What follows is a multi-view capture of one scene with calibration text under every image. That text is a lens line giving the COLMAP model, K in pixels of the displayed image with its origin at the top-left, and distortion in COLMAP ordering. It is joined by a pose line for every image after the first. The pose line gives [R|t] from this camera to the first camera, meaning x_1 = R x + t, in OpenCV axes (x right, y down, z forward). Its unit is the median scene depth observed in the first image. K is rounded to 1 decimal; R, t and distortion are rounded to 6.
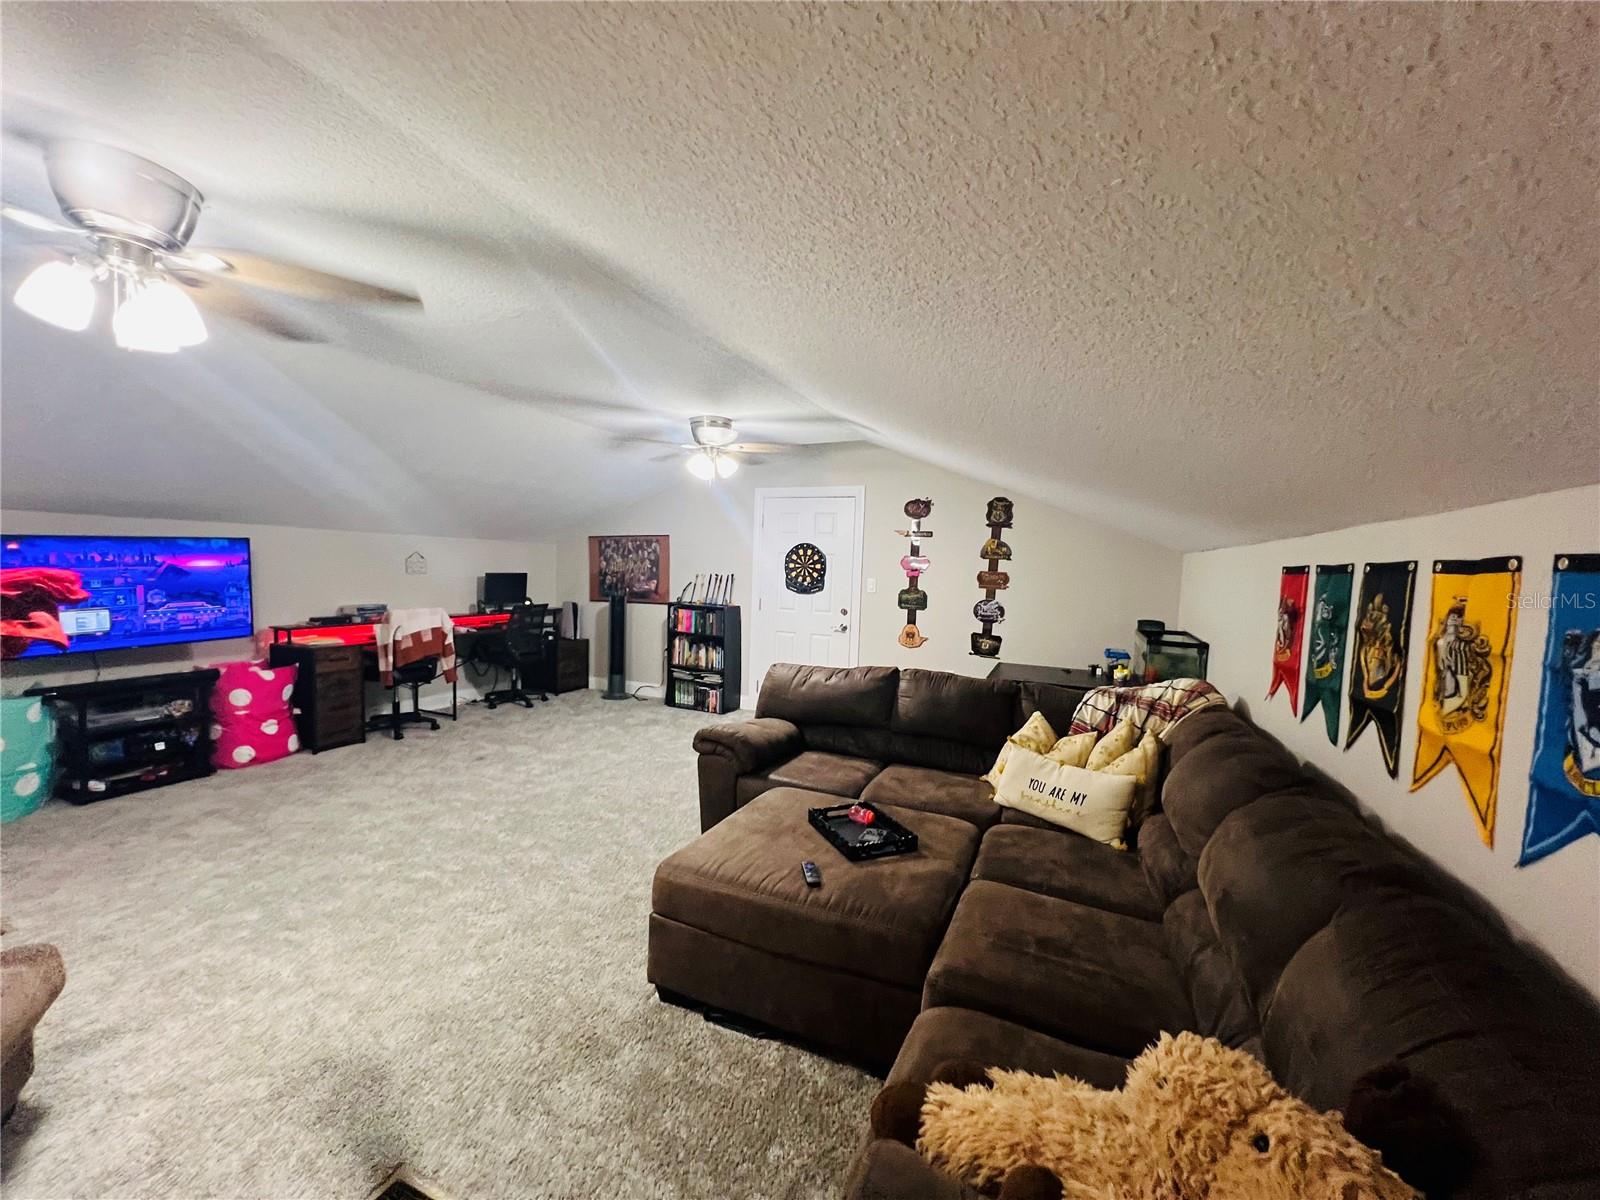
lens RADIAL K [[640.0, 0, 803.5], [0, 640.0, 606.2], [0, 0, 1]] dist [-0.002270, 0.000970]
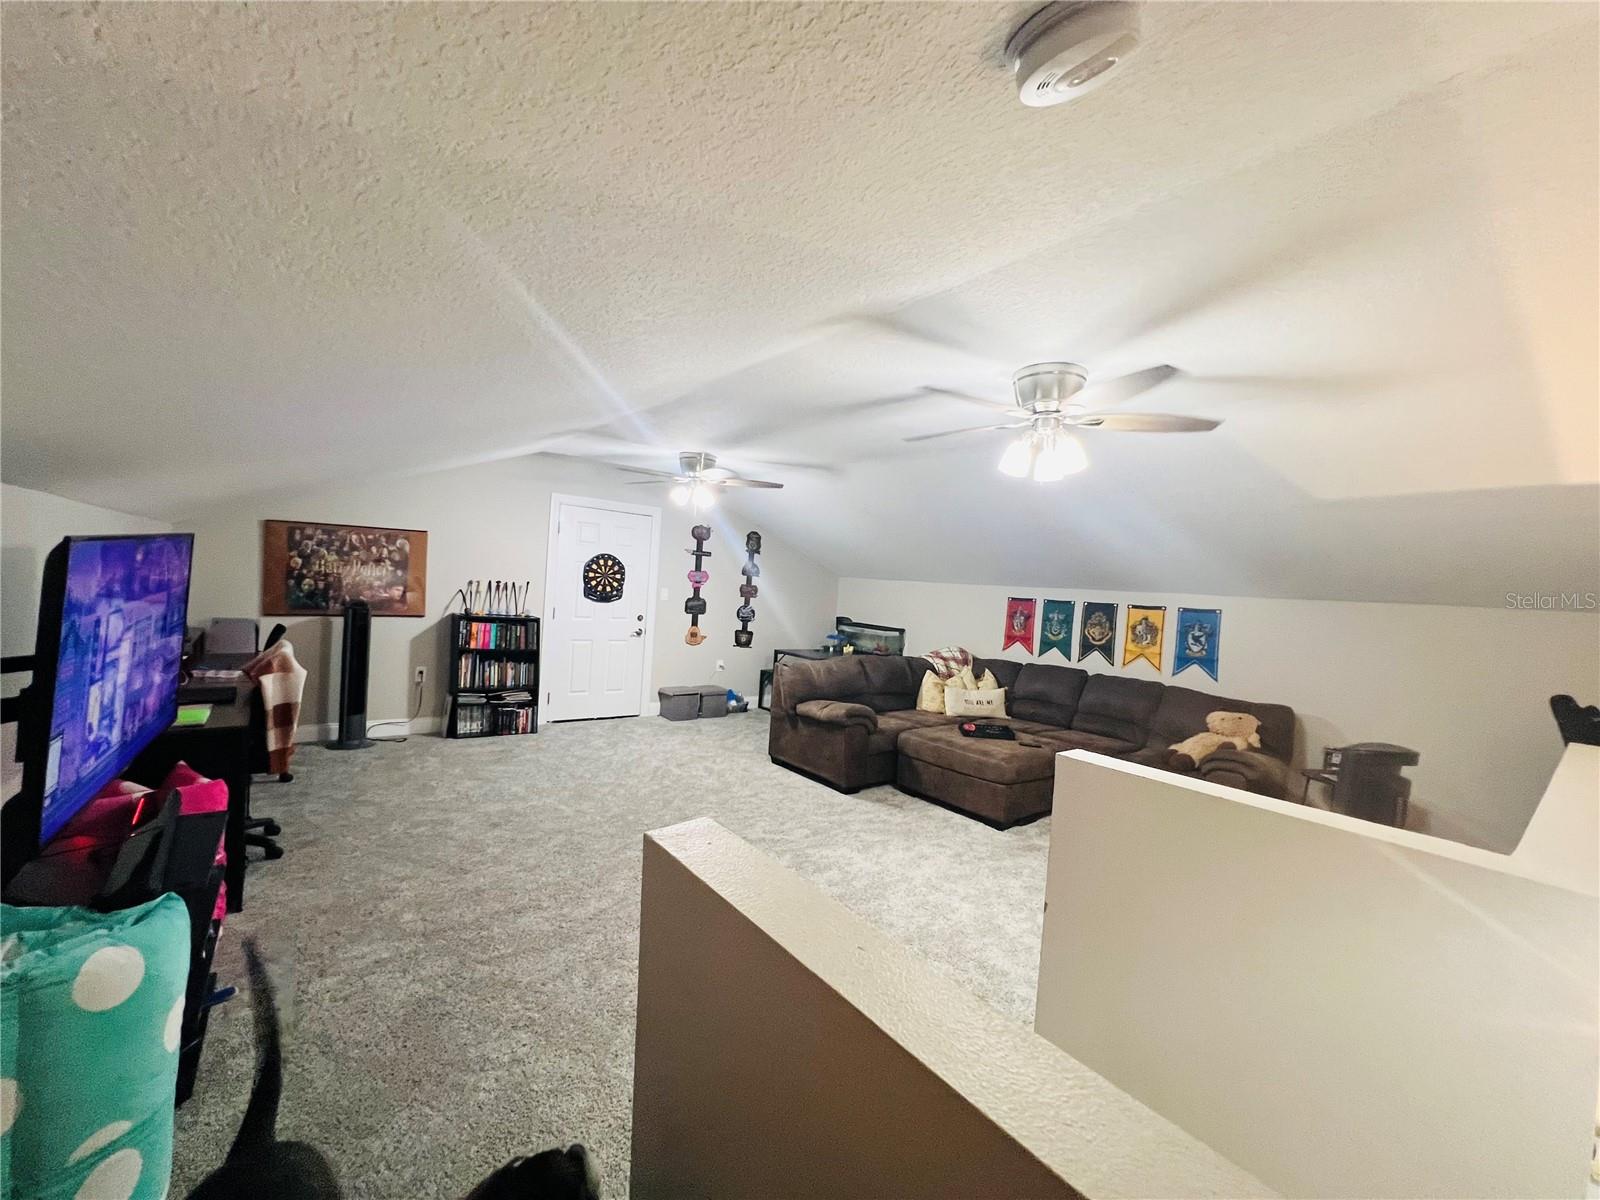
lens RADIAL K [[640.0, 0, 805.9], [0, 640.0, 602.9], [0, 0, 1]] dist [-0.002270, 0.000970]
pose [[0.476045, -0.021446, 0.879159, -0.768449], [0.002579, 0.999732, 0.022990, -0.041765], [-0.879417, -0.008677, 0.475973, 0.212917]]
